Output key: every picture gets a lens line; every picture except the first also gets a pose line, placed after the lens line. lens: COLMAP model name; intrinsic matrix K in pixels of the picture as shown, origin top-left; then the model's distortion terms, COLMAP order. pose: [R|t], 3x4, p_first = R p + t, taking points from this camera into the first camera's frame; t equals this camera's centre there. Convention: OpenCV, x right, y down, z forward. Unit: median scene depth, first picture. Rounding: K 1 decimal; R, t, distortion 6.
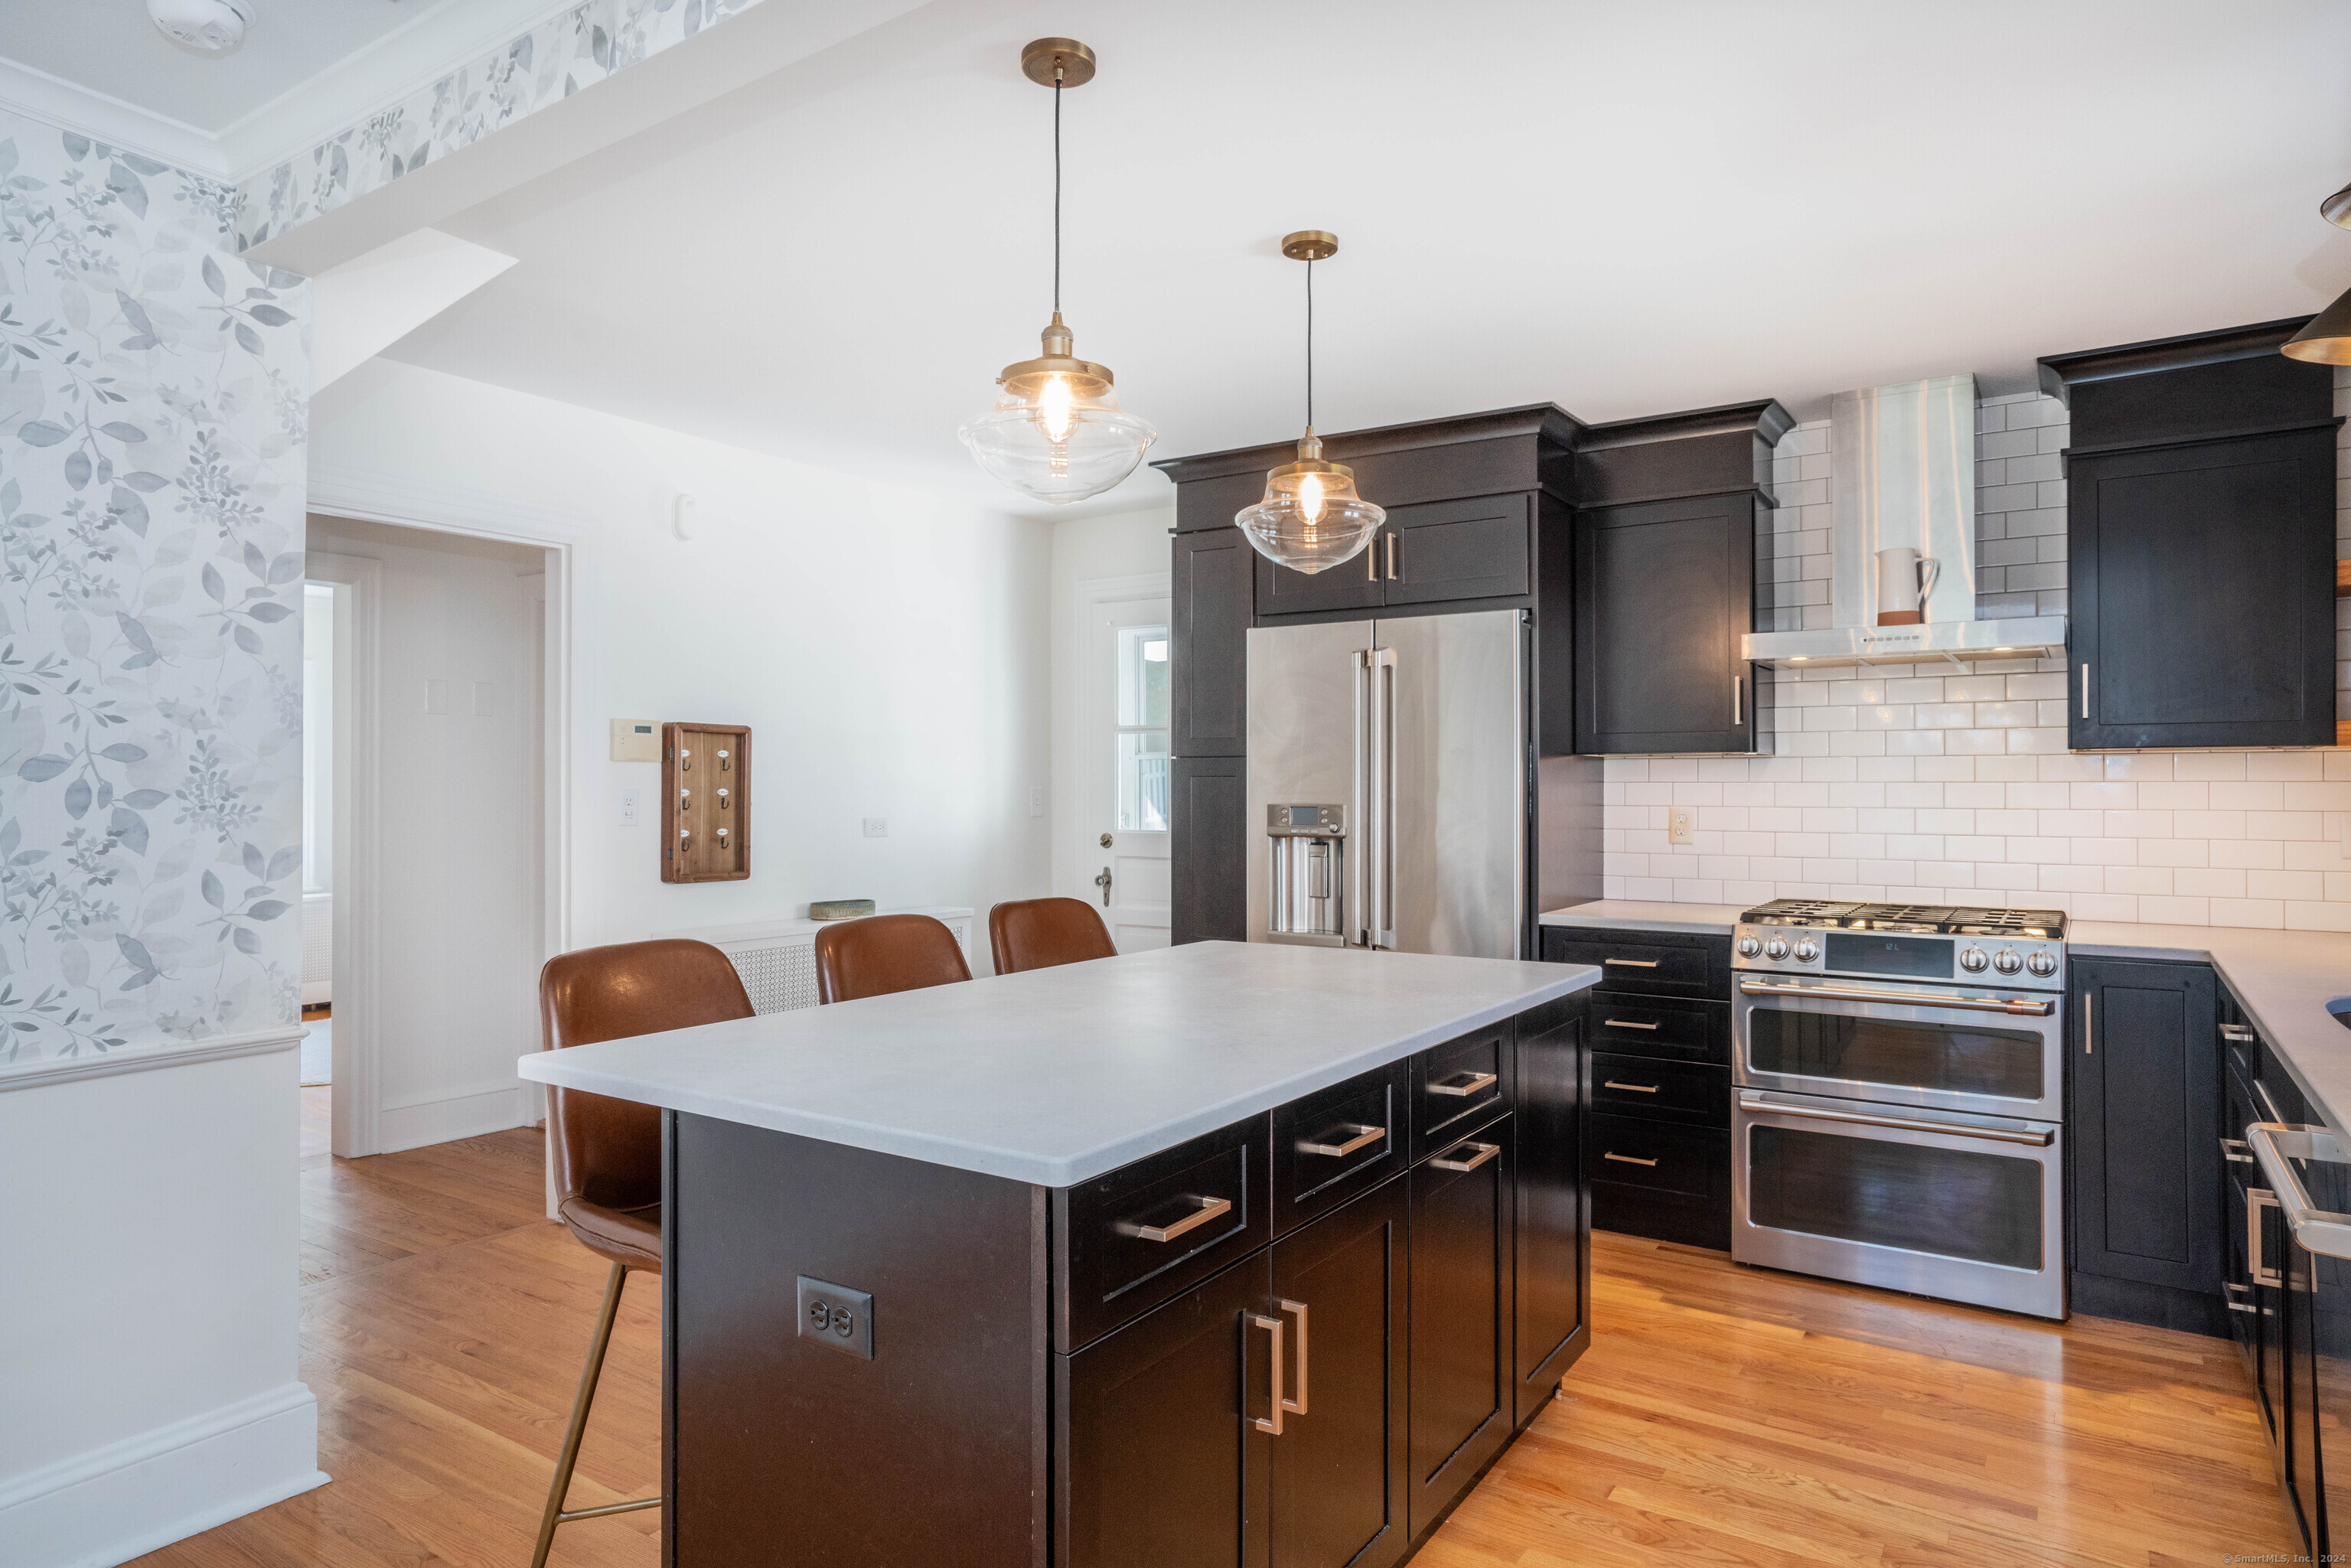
lens RADIAL K [[1375.2, 0, 1175.0], [0, 1375.2, 792.4], [0, 0, 1]] dist [-0.014362, 0.001593]
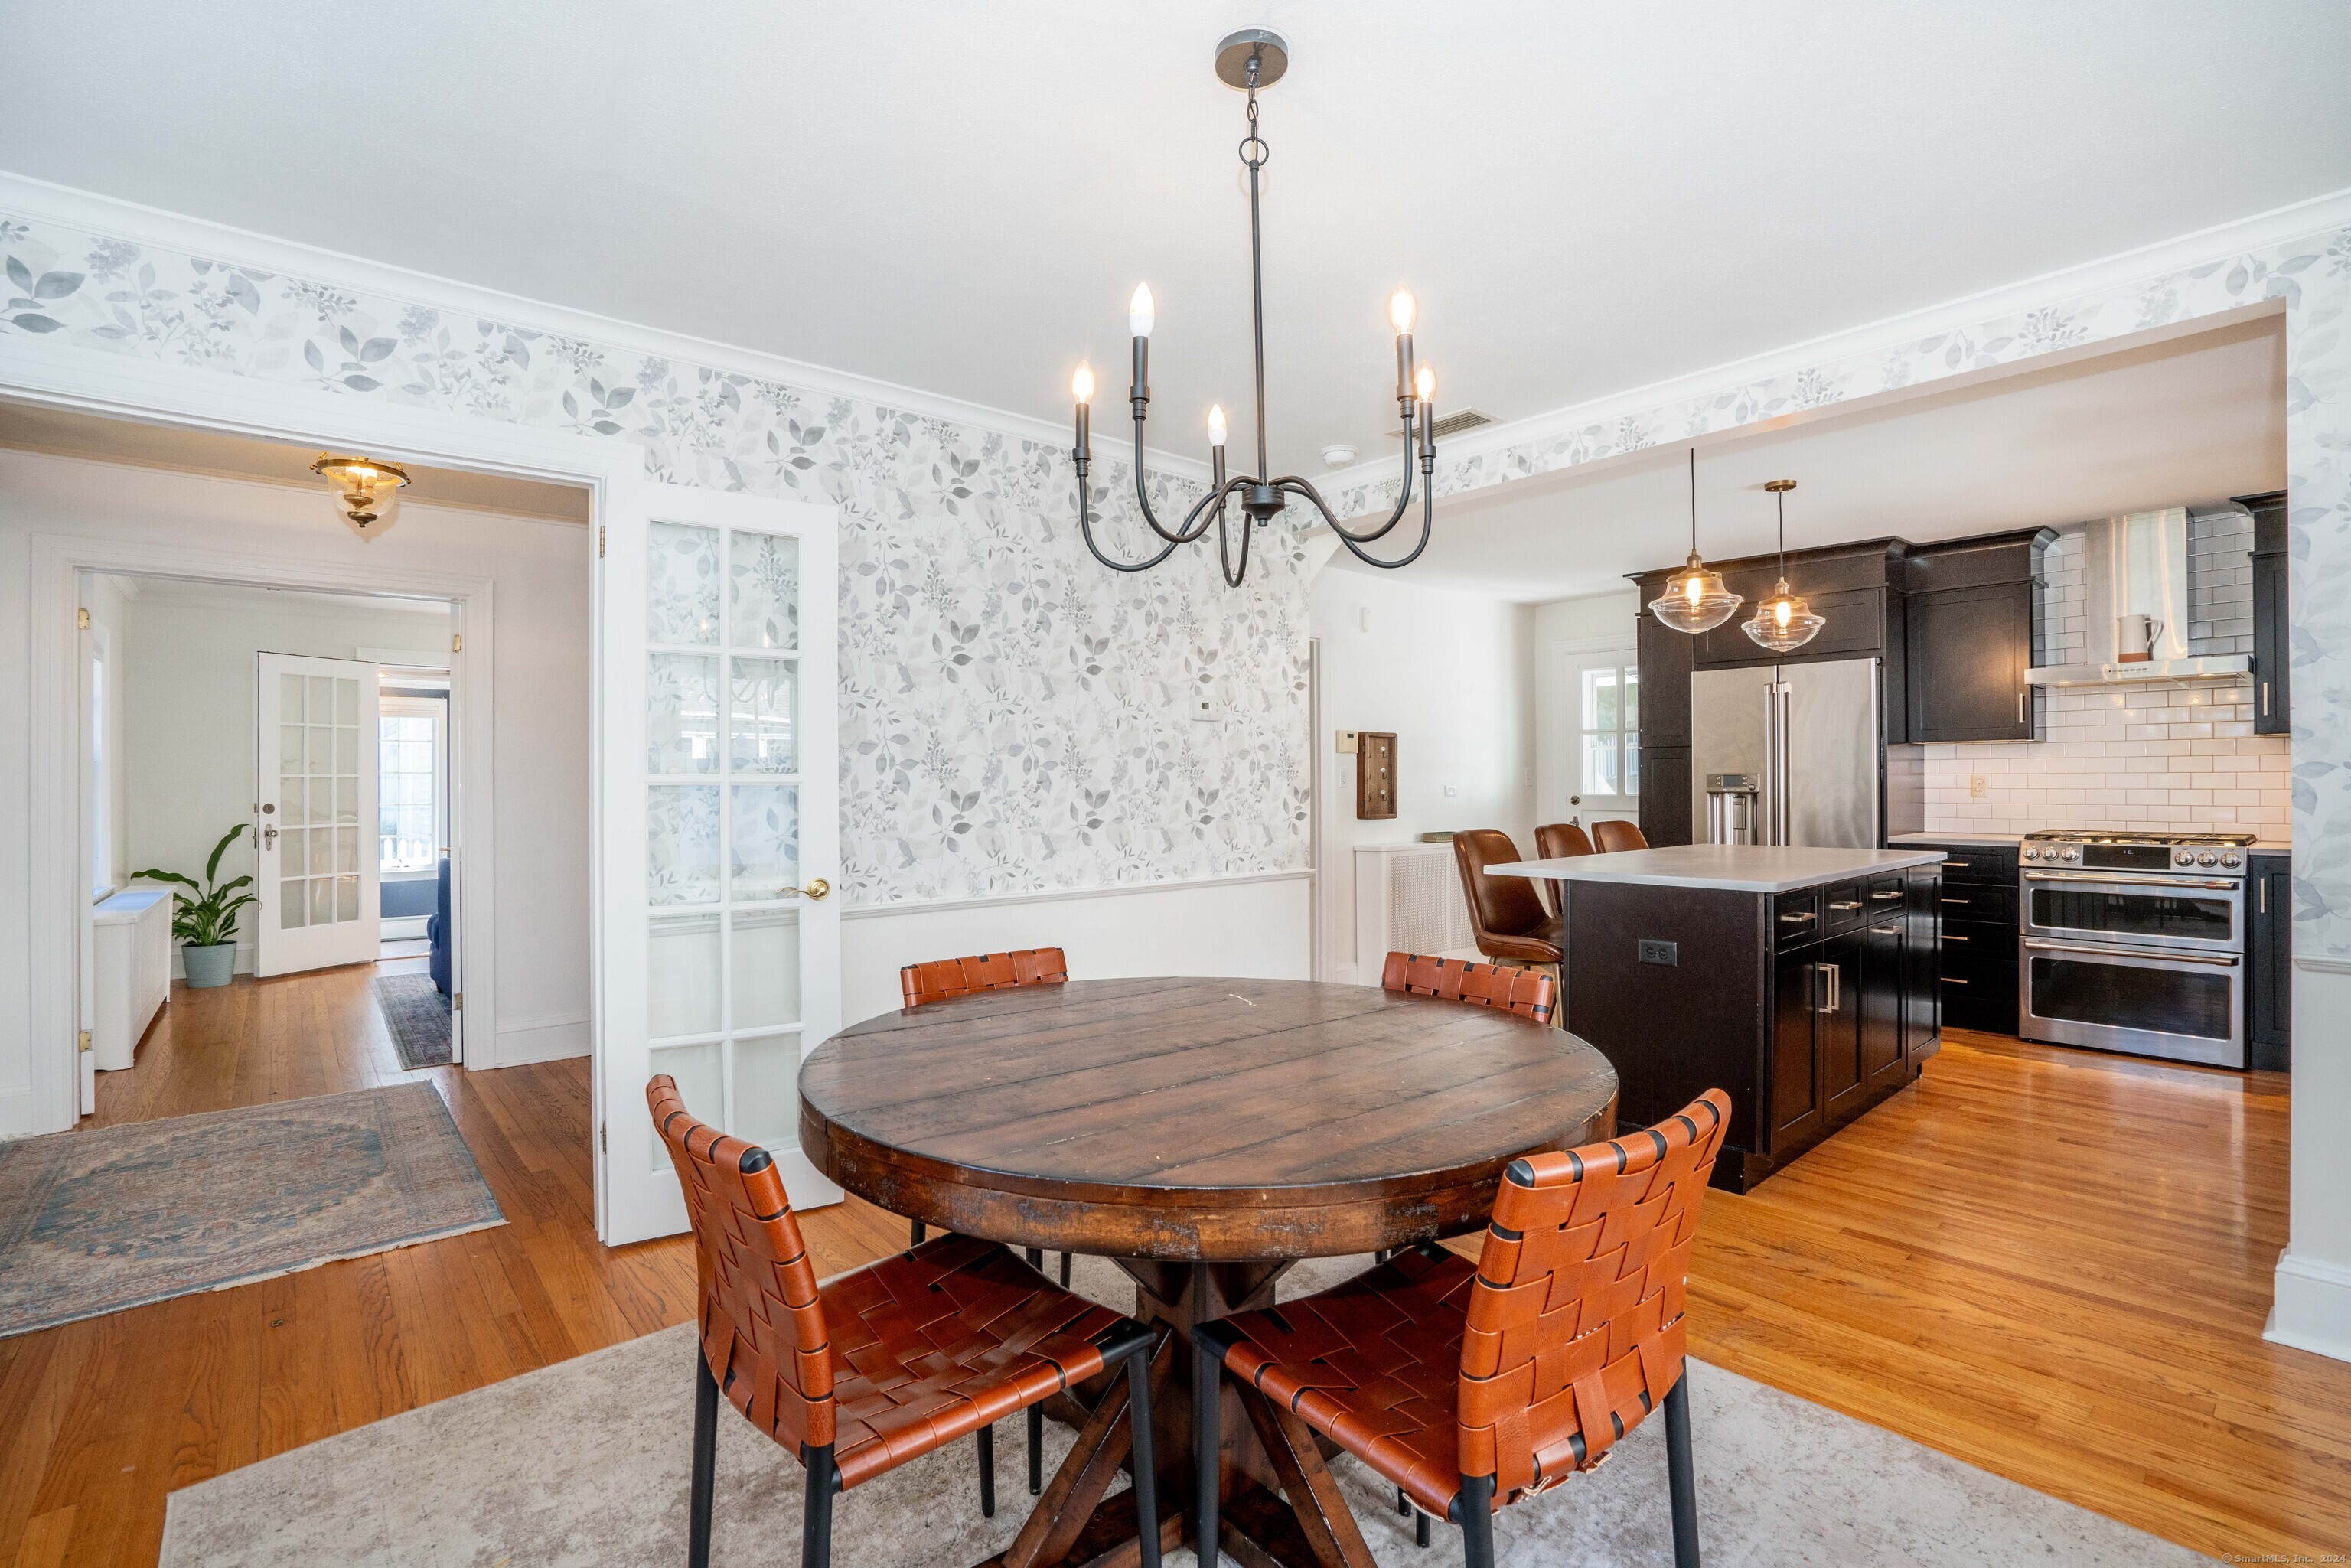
lens RADIAL K [[1085.9, 0, 1179.0], [0, 1085.9, 790.7], [0, 0, 1]] dist [-0.019252, 0.002686]
pose [[0.967546, -0.003134, -0.252676, -0.265565], [0.004227, 0.999984, 0.003785, 0.024919], [0.252660, -0.004730, 0.967543, -0.552691]]
